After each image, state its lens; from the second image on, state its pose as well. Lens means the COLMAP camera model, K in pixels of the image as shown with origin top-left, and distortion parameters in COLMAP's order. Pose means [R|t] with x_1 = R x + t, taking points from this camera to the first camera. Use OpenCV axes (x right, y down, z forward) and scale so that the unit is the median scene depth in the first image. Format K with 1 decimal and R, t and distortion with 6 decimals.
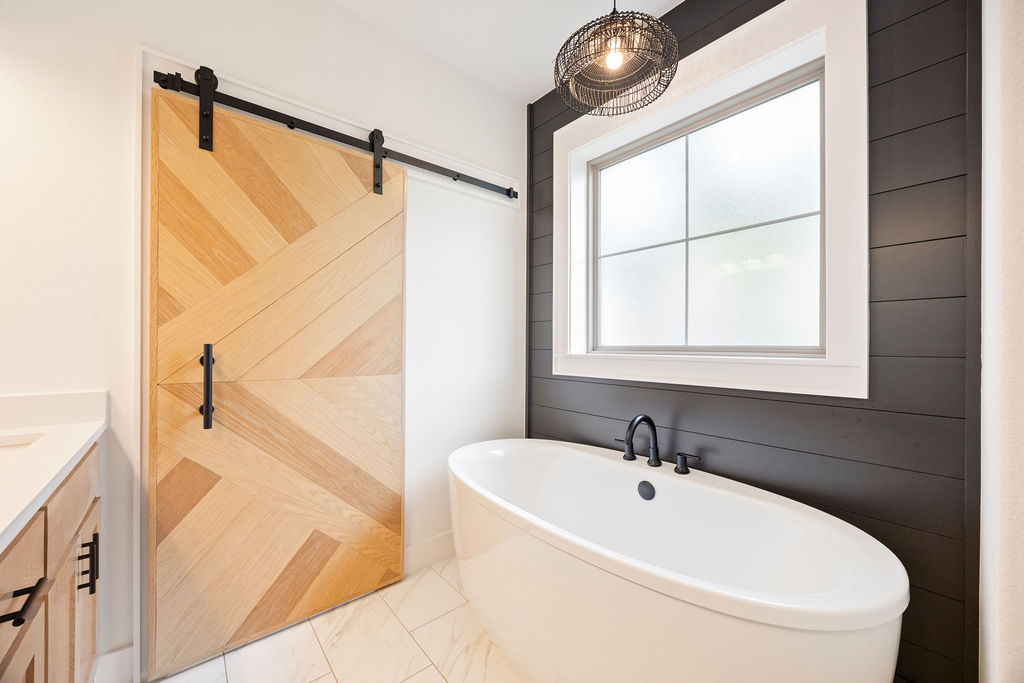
lens RADIAL K [[392.9, 0, 511.2], [0, 392.9, 344.6], [0, 0, 1]] dist [-0.001283, -0.000009]
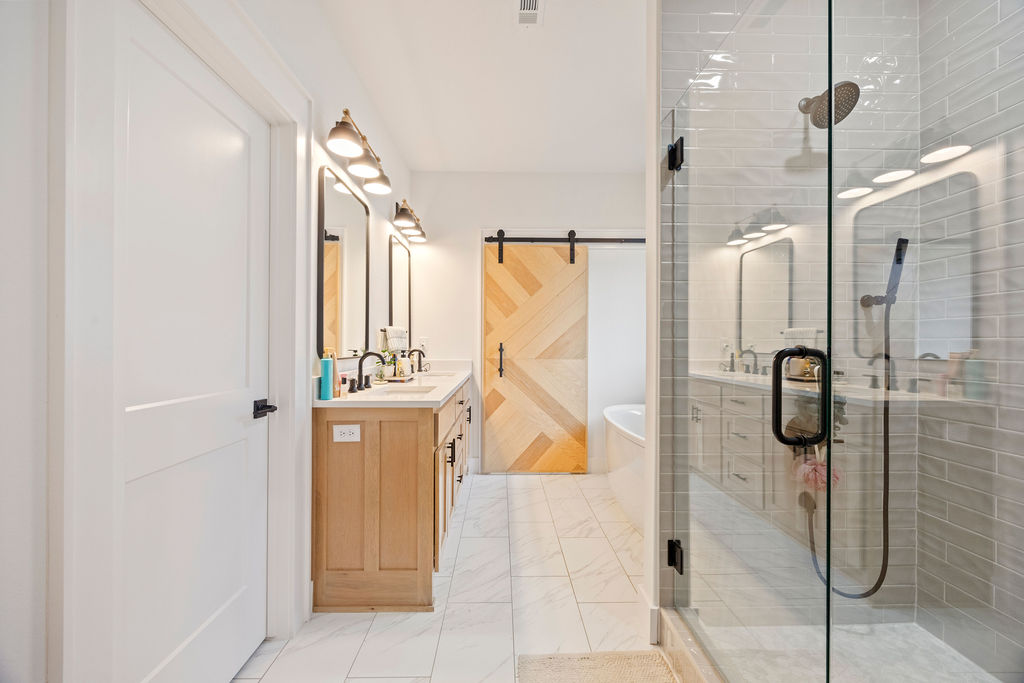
lens RADIAL K [[392.9, 0, 510.1], [0, 392.9, 342.1], [0, 0, 1]] dist [-0.001283, -0.000009]
pose [[0.775135, -0.000686, -0.631795, 0.751811], [-0.000557, 0.999998, -0.001769, -0.001869], [0.631796, 0.001723, 0.775133, -0.792696]]
